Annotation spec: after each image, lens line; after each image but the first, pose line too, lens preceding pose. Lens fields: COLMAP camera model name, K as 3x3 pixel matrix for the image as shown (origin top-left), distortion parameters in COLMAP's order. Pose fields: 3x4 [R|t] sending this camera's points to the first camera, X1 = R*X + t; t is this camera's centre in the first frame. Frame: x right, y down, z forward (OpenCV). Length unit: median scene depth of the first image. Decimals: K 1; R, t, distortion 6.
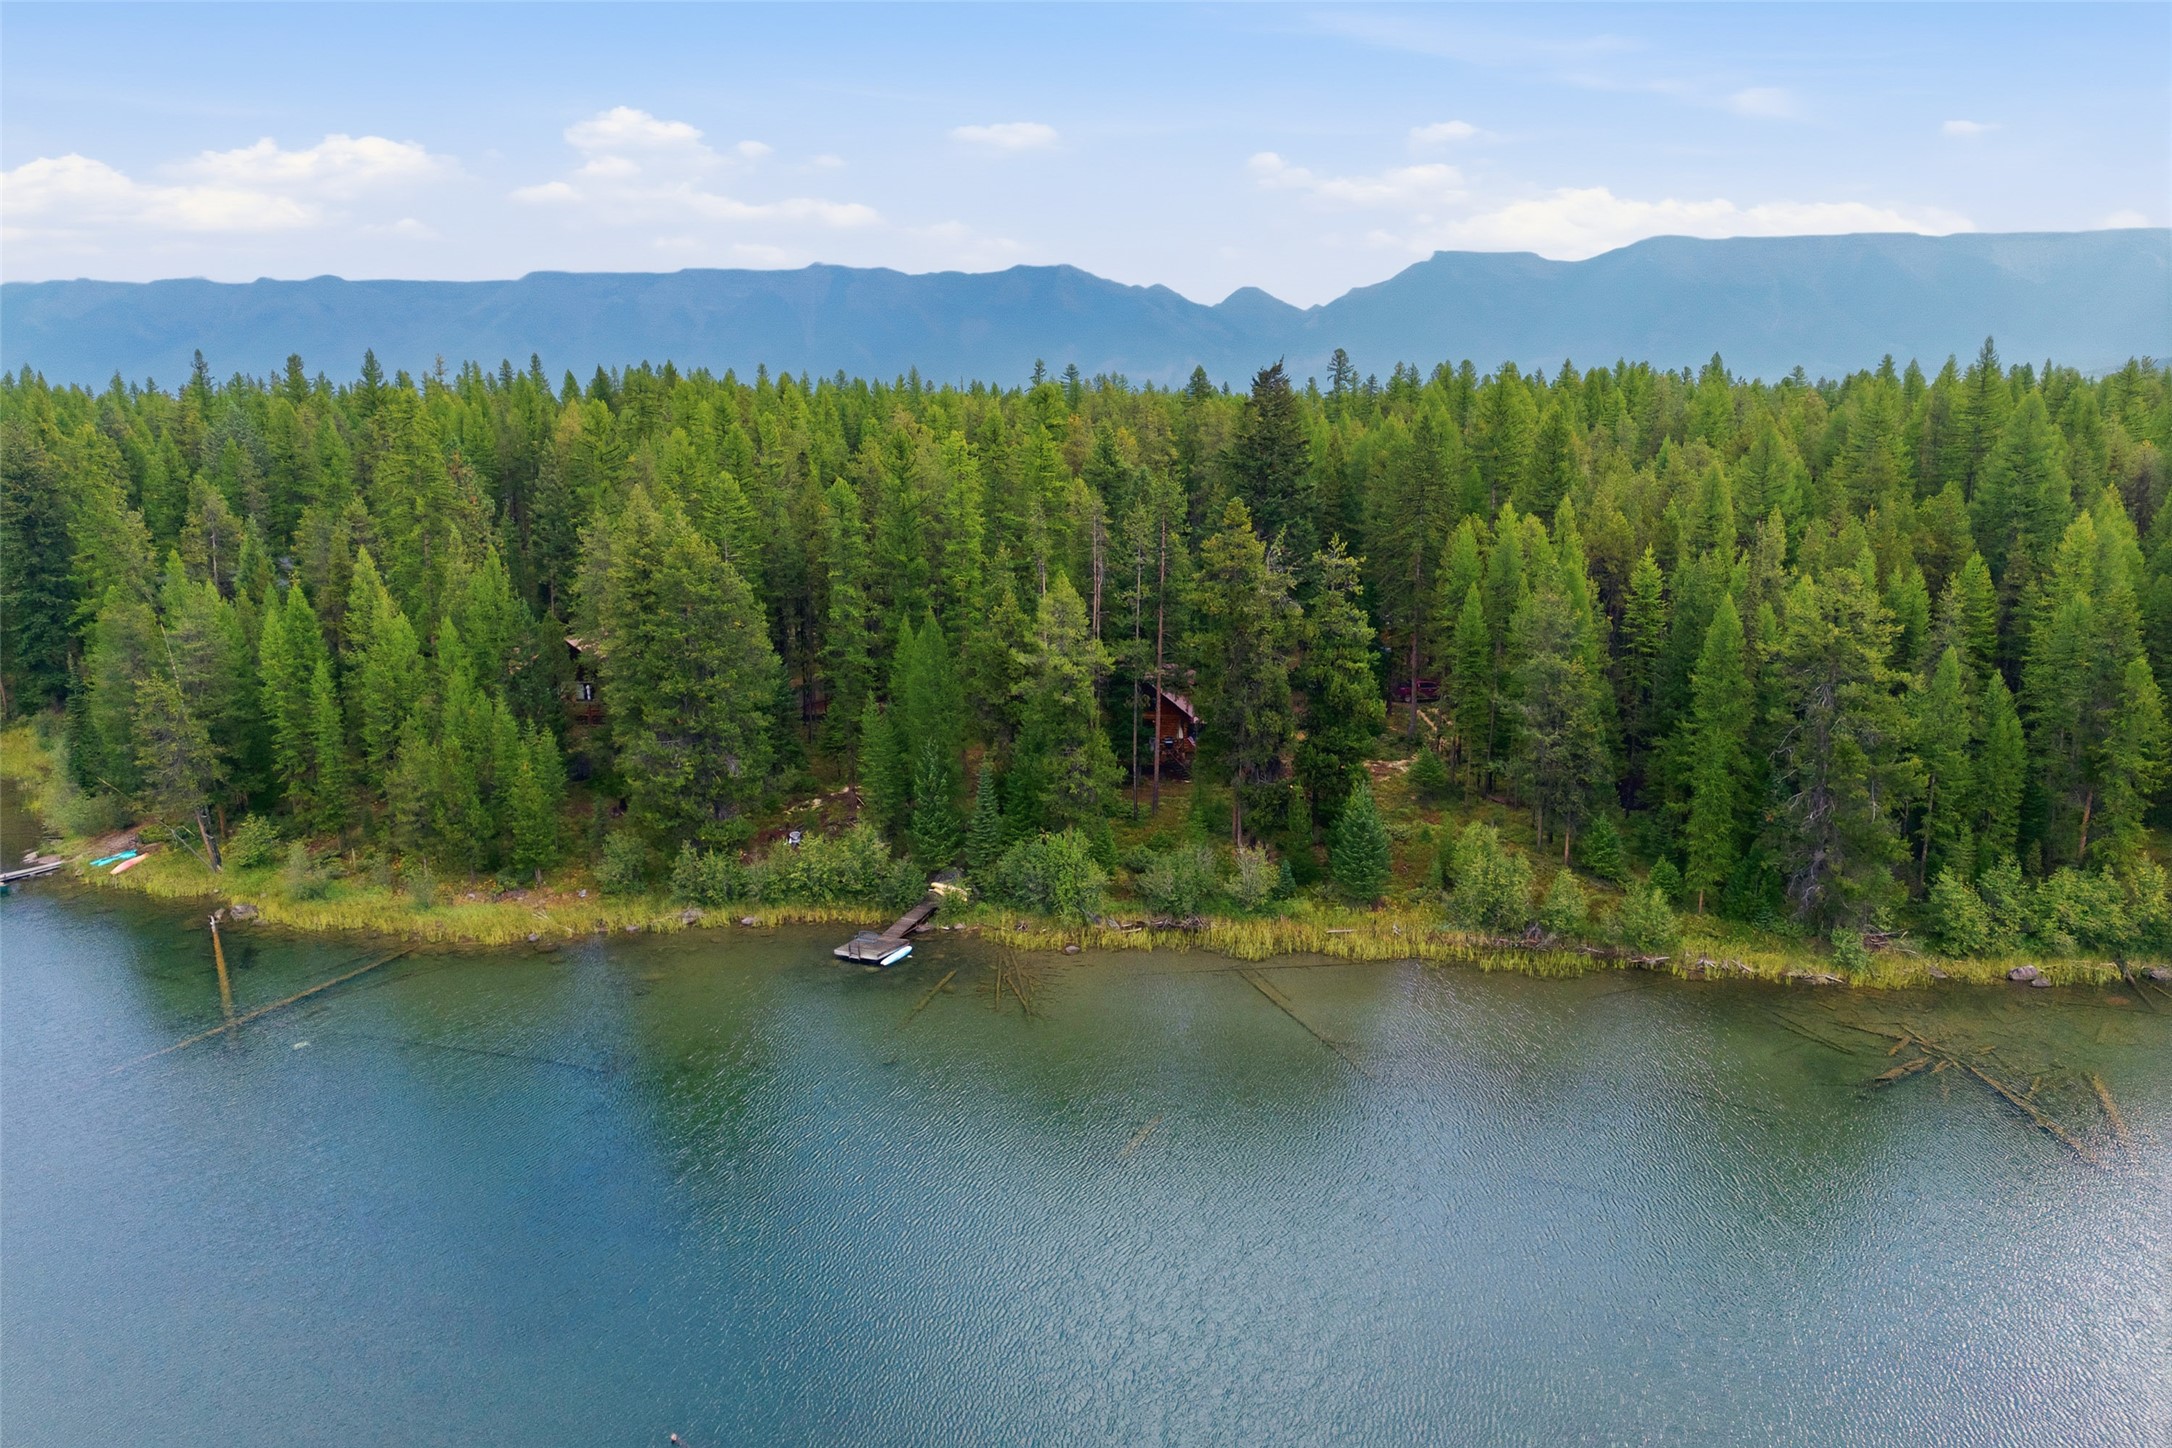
lens RADIAL K [[1552.3, 0, 1104.7], [0, 1552.3, 713.3], [0, 0, 1]] dist [-0.003499, -0.020636]
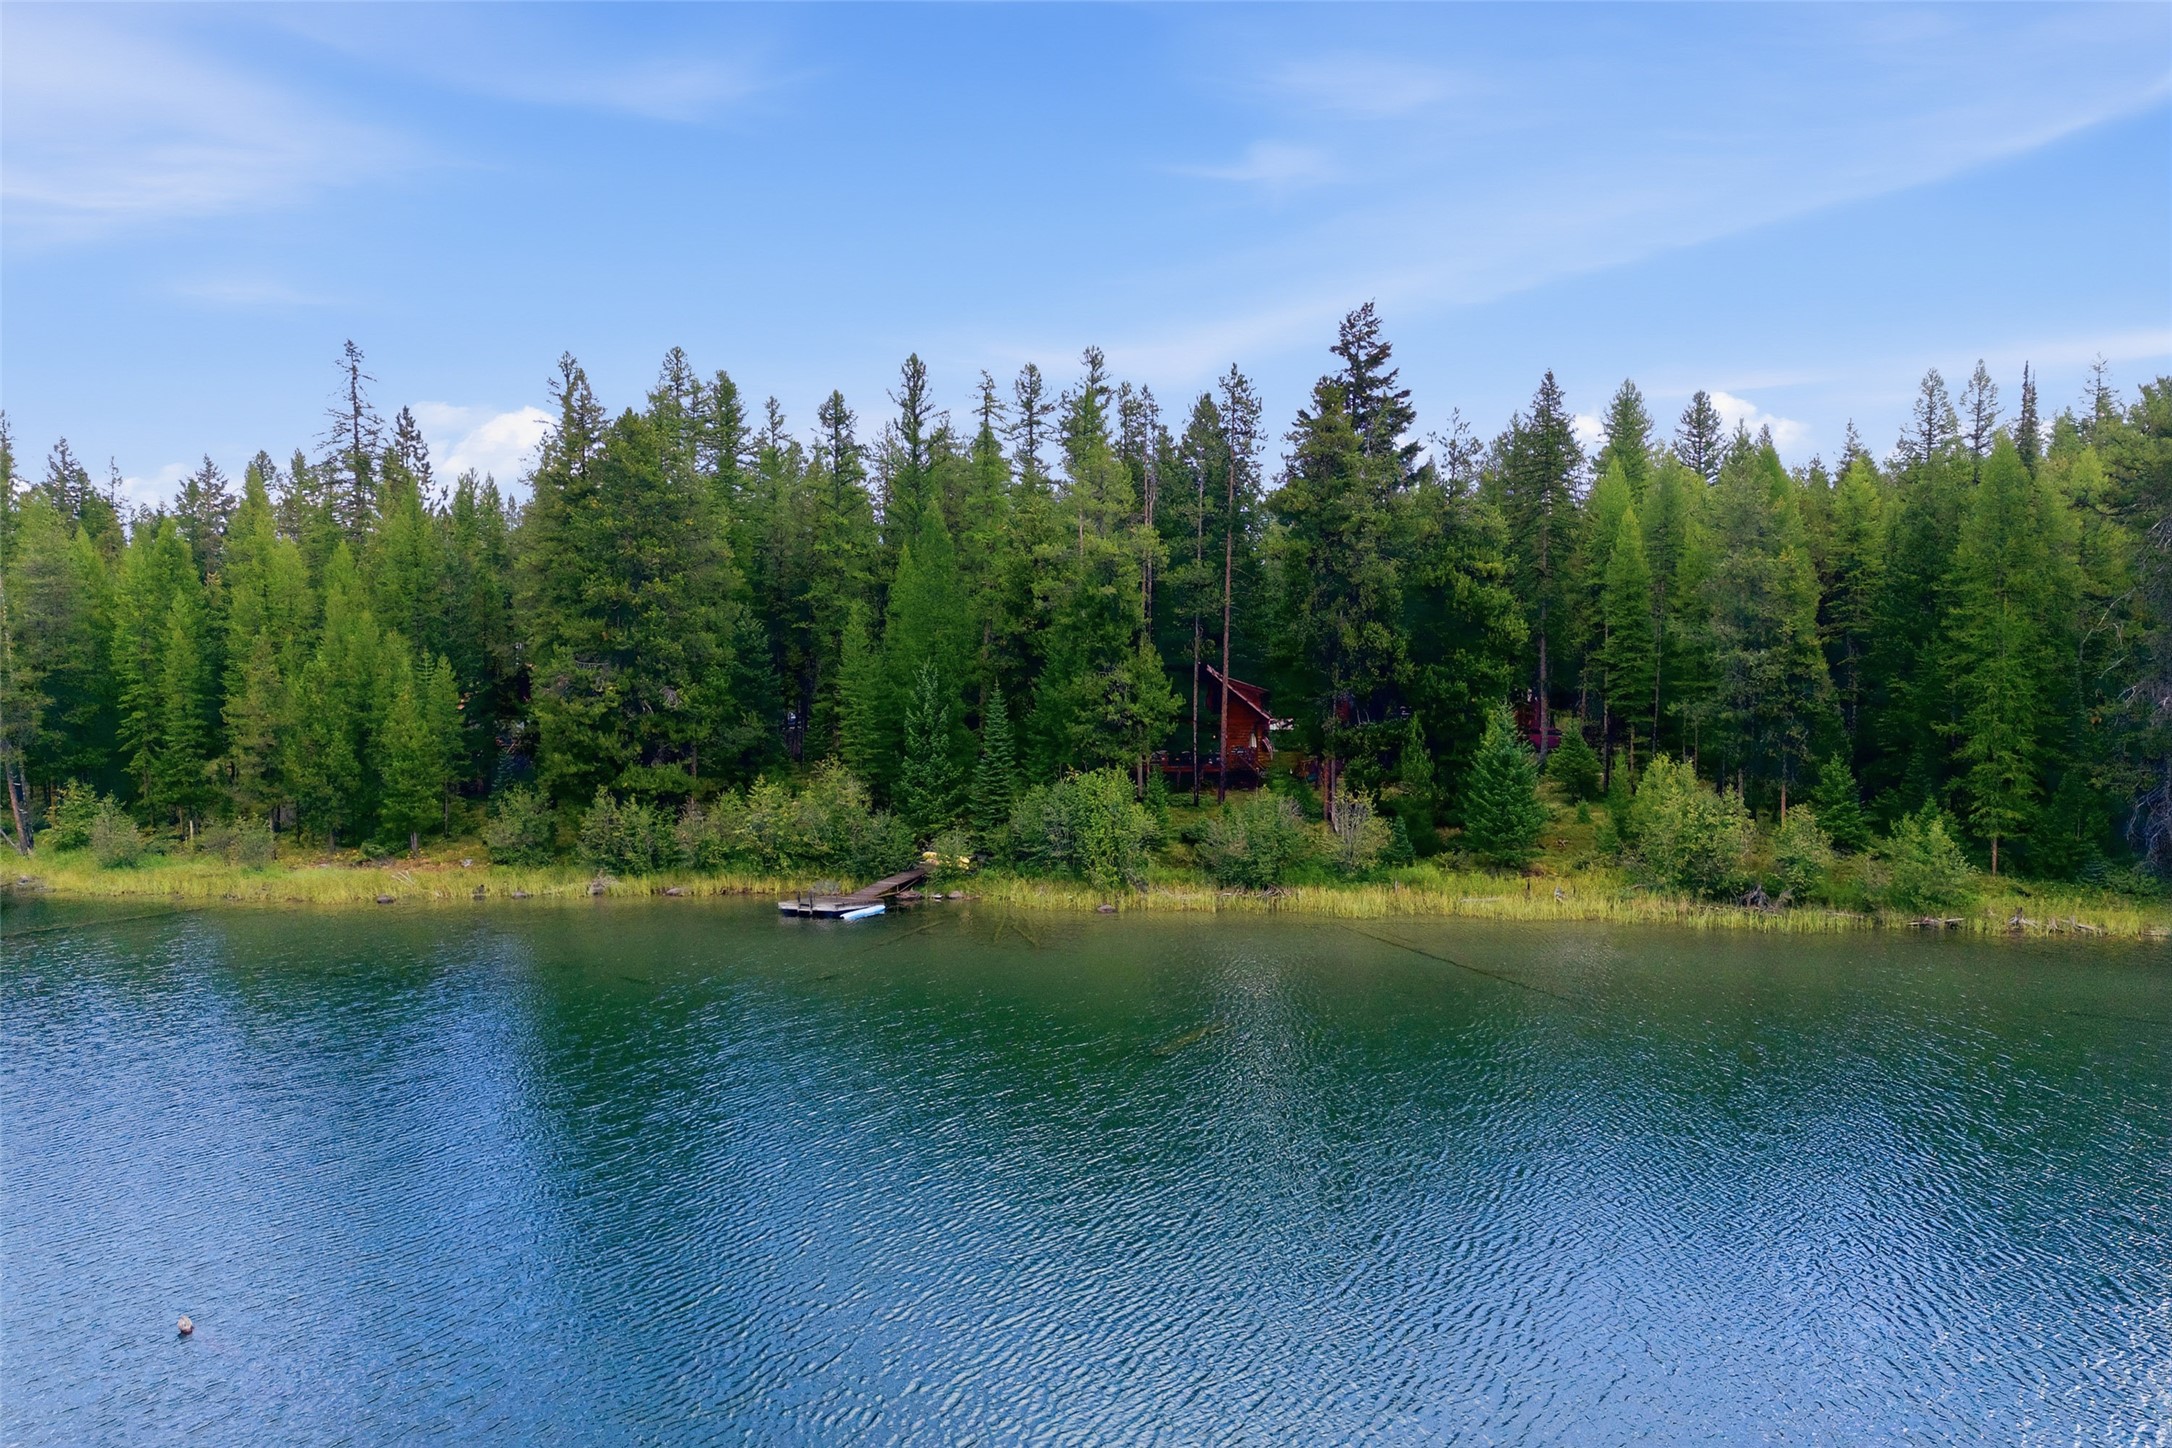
lens RADIAL K [[1551.8, 0, 1095.7], [0, 1551.8, 730.0], [0, 0, 1]] dist [-0.000039, -0.005886]
pose [[0.998912, 0.006915, -0.046121, 0.006198], [-0.014642, 0.985443, -0.169374, 0.179906], [0.044278, 0.169865, 0.984472, 0.258844]]
